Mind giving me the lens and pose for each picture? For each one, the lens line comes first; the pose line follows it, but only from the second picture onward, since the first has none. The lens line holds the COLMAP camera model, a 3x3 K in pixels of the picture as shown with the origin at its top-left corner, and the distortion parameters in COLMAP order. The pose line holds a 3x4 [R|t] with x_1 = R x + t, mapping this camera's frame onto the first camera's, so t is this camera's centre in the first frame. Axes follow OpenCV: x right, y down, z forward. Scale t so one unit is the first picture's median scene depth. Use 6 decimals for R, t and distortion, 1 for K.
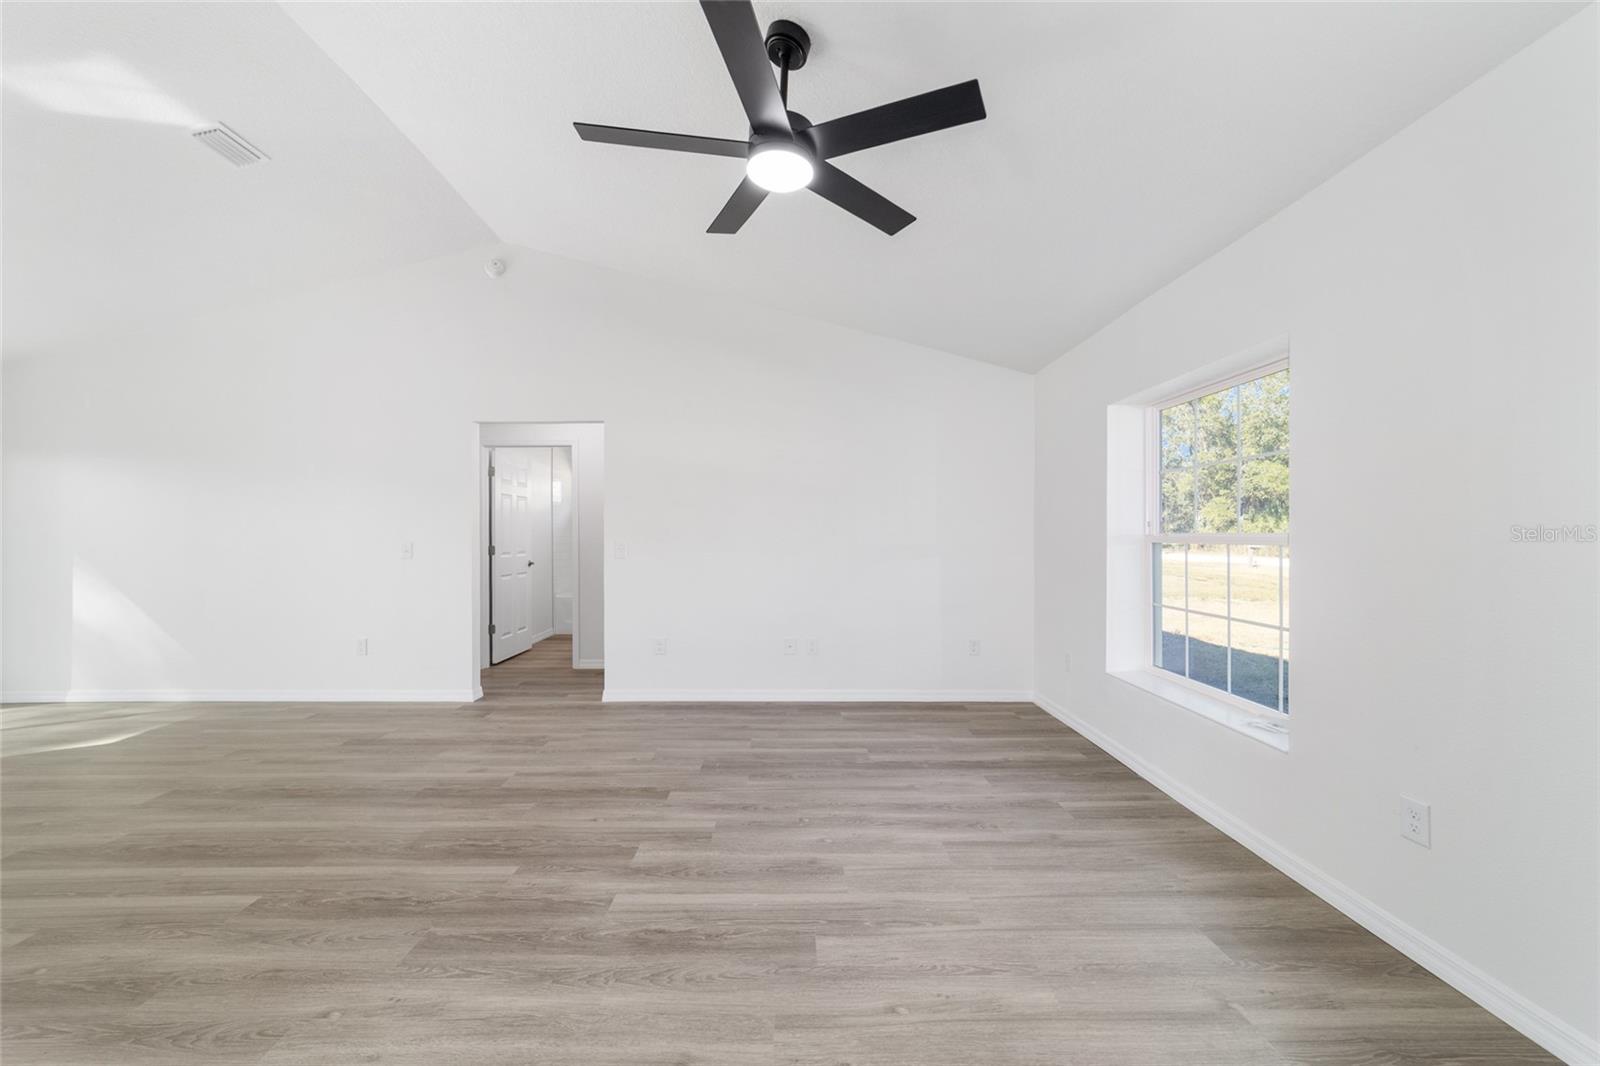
lens RADIAL K [[618.5, 0, 794.5], [0, 618.5, 536.5], [0, 0, 1]] dist [-0.016377, 0.006099]
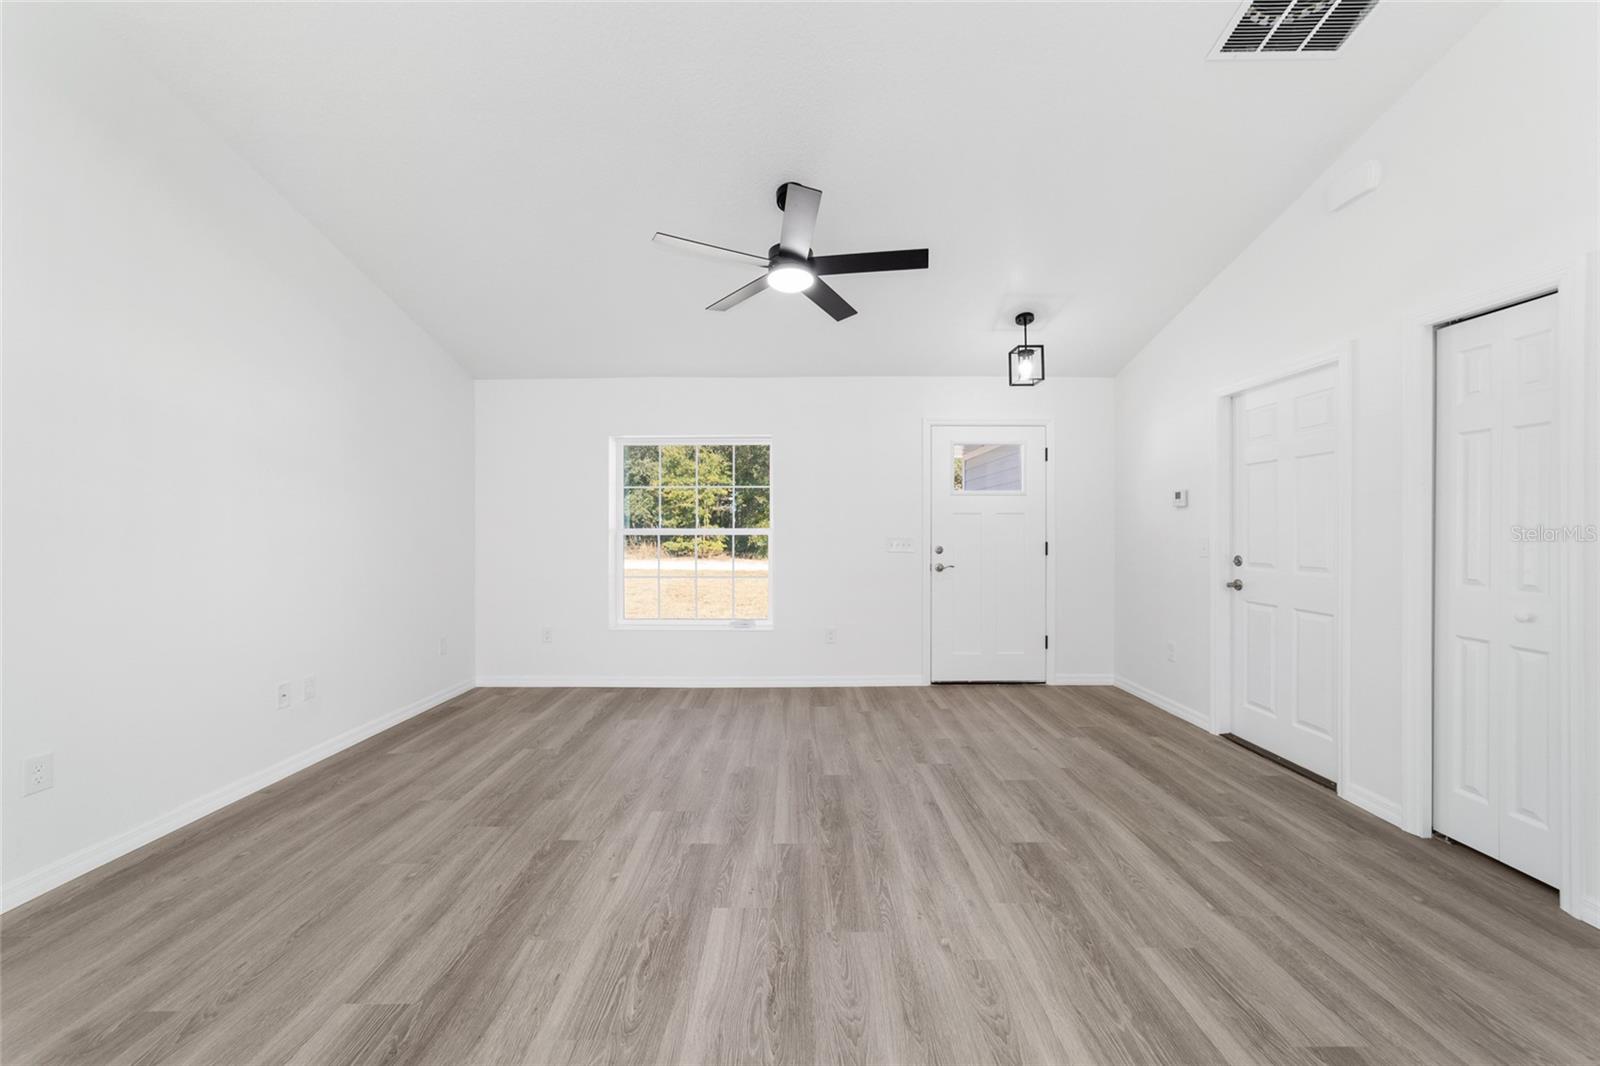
lens RADIAL K [[612.0, 0, 797.2], [0, 612.0, 527.9], [0, 0, 1]] dist [-0.019419, 0.008792]
pose [[0.011337, 0.003734, 0.999929, -1.144596], [0.004347, 0.999983, -0.003783, 0.000441], [-0.999926, 0.004389, 0.011321, 0.757223]]
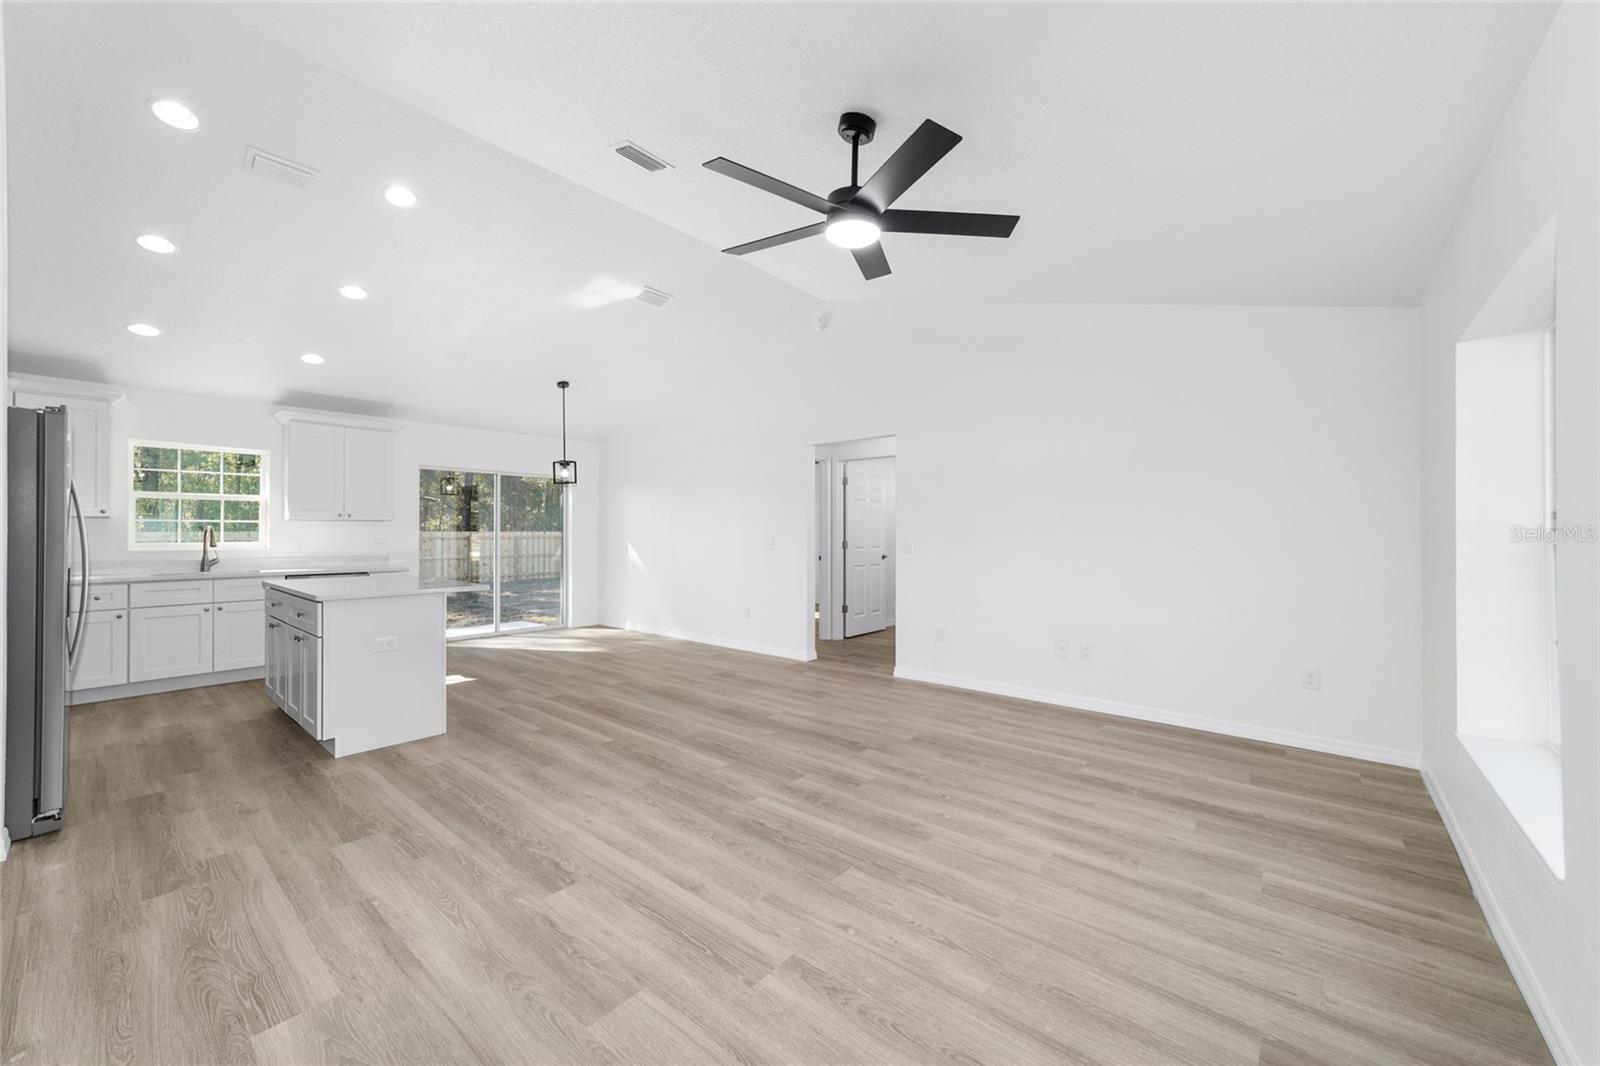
lens RADIAL K [[612.0, 0, 797.2], [0, 612.0, 527.9], [0, 0, 1]] dist [-0.019419, 0.008792]
pose [[0.755163, -0.005818, -0.655512, 0.531475], [-0.000669, 0.999953, -0.009646, -0.000371], [0.655537, 0.007723, 0.755124, 0.019952]]
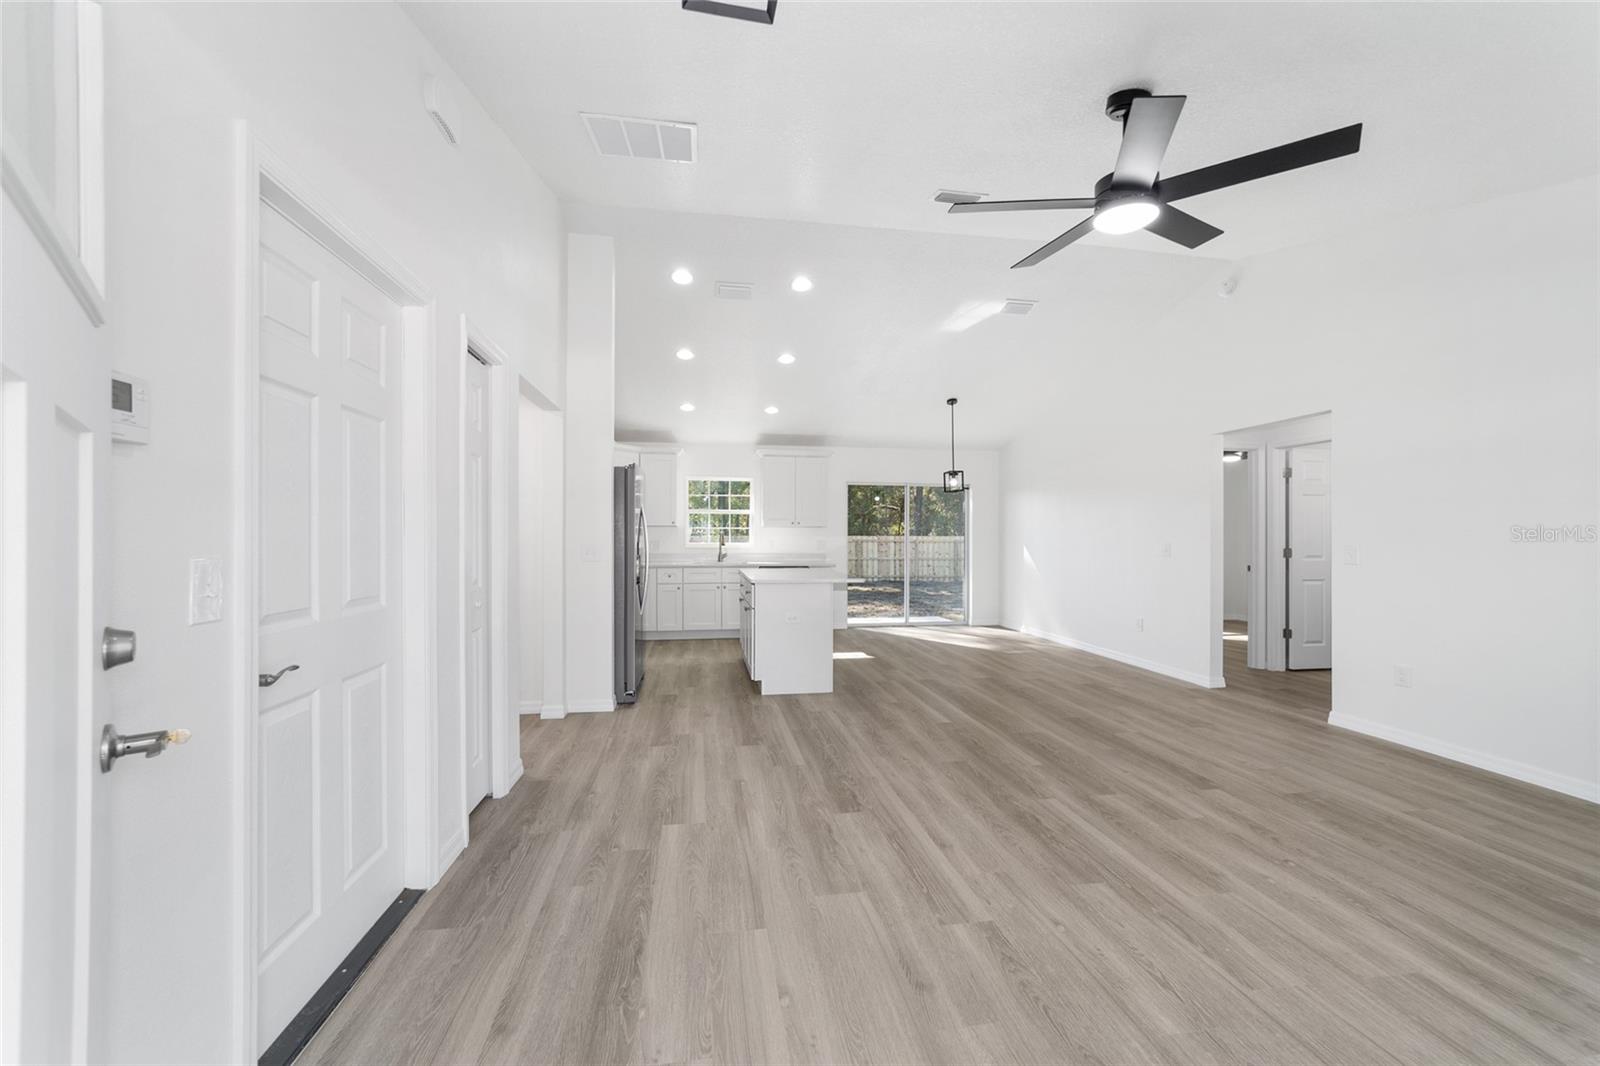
lens RADIAL K [[613.6, 0, 796.1], [0, 613.6, 534.2], [0, 0, 1]] dist [-0.019381, 0.009114]
pose [[0.142669, -0.004080, -0.989762, 0.785237], [-0.004666, 0.999978, -0.004795, 0.001780], [0.989760, 0.005302, 0.142646, 0.186342]]
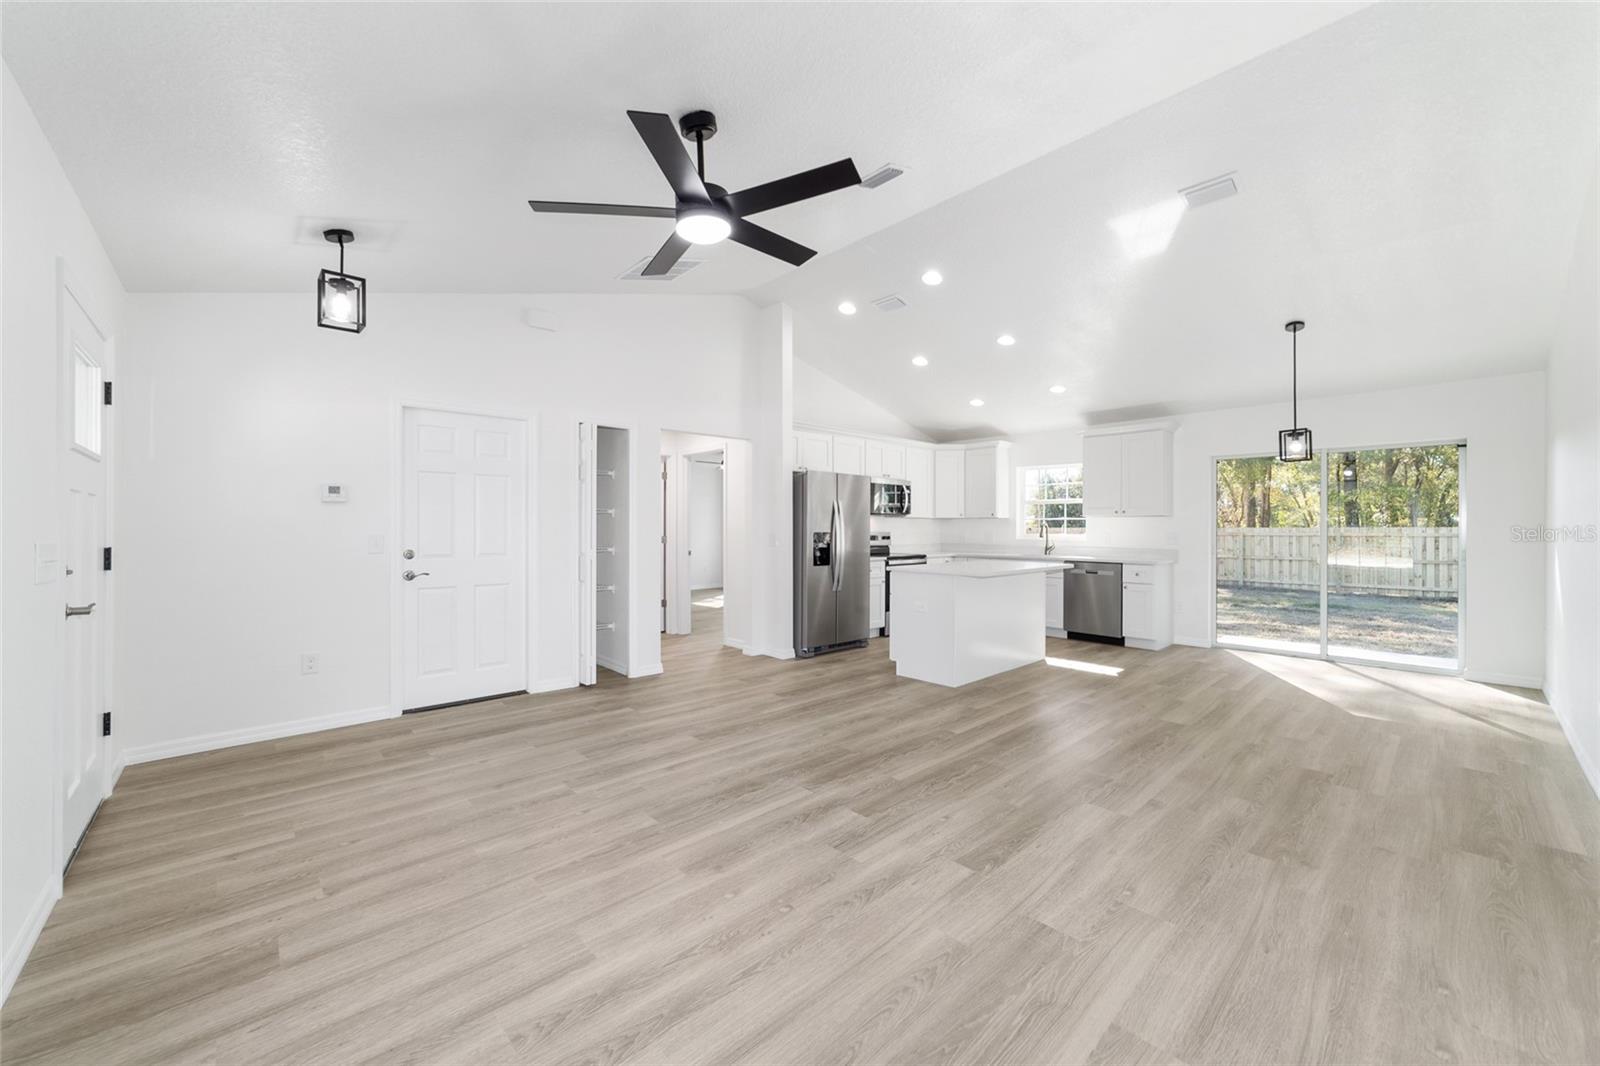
lens RADIAL K [[612.0, 0, 797.2], [0, 612.0, 527.9], [0, 0, 1]] dist [-0.019419, 0.008792]
pose [[-0.744389, -0.001789, -0.667744, 0.506530], [-0.003561, 0.999993, 0.001291, 0.000061], [0.667737, 0.003339, -0.744390, 1.584530]]
